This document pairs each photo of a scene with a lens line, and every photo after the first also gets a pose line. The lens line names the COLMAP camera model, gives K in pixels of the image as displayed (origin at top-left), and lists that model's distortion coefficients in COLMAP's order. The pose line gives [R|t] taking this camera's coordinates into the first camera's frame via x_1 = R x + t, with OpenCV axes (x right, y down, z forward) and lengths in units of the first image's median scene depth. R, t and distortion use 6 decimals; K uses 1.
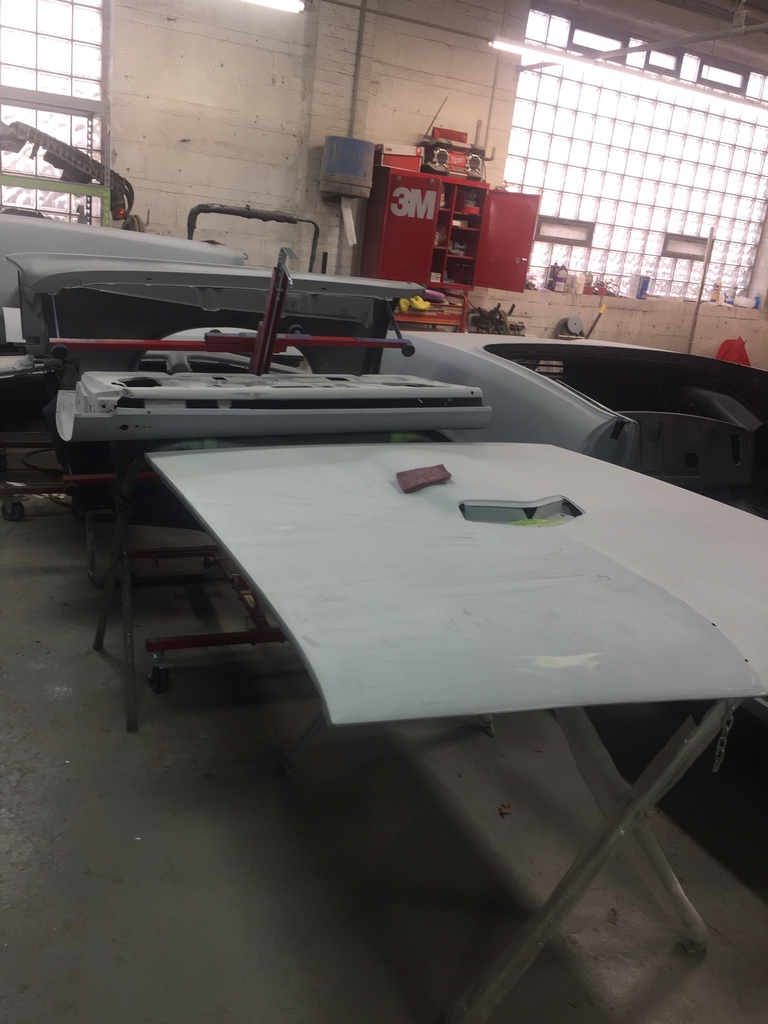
lens RADIAL K [[869.6, 0, 385.1], [0, 869.6, 508.2], [0, 0, 1]] dist [0.099825, -0.142029]
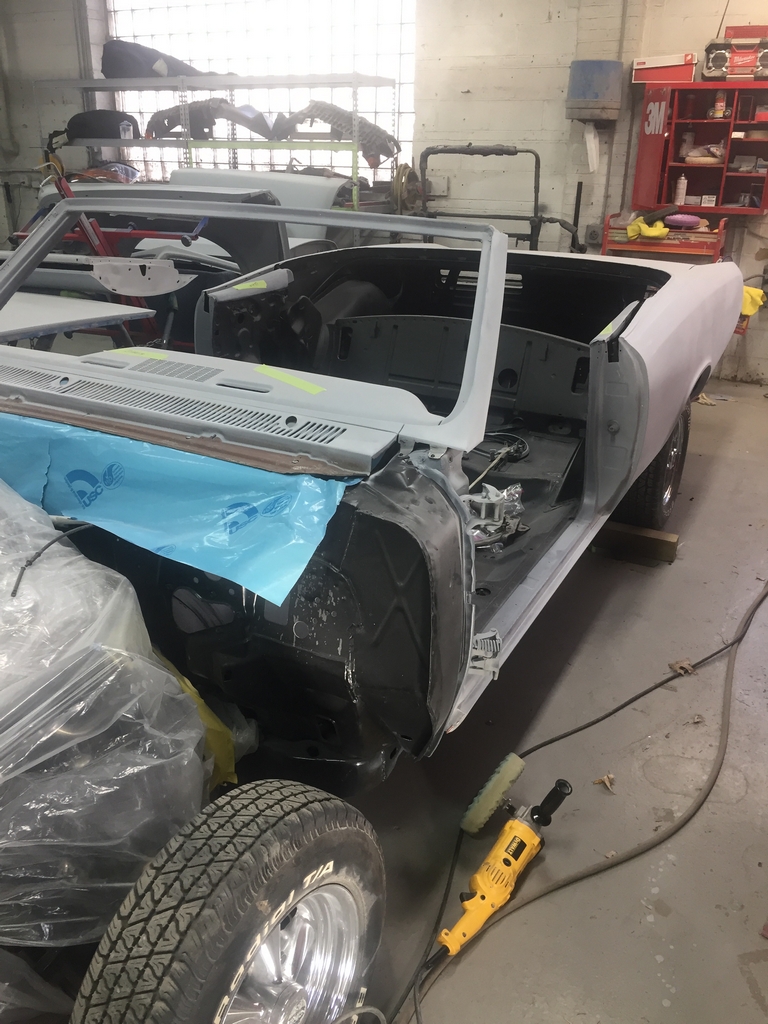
lens RADIAL K [[869.6, 0, 385.1], [0, 869.6, 508.2], [0, 0, 1]] dist [0.099825, -0.142029]
pose [[0.576978, 0.210828, -0.789080, 0.686354], [-0.197346, 0.973471, 0.115794, -0.004852], [0.792559, 0.088911, 0.603278, 0.263872]]
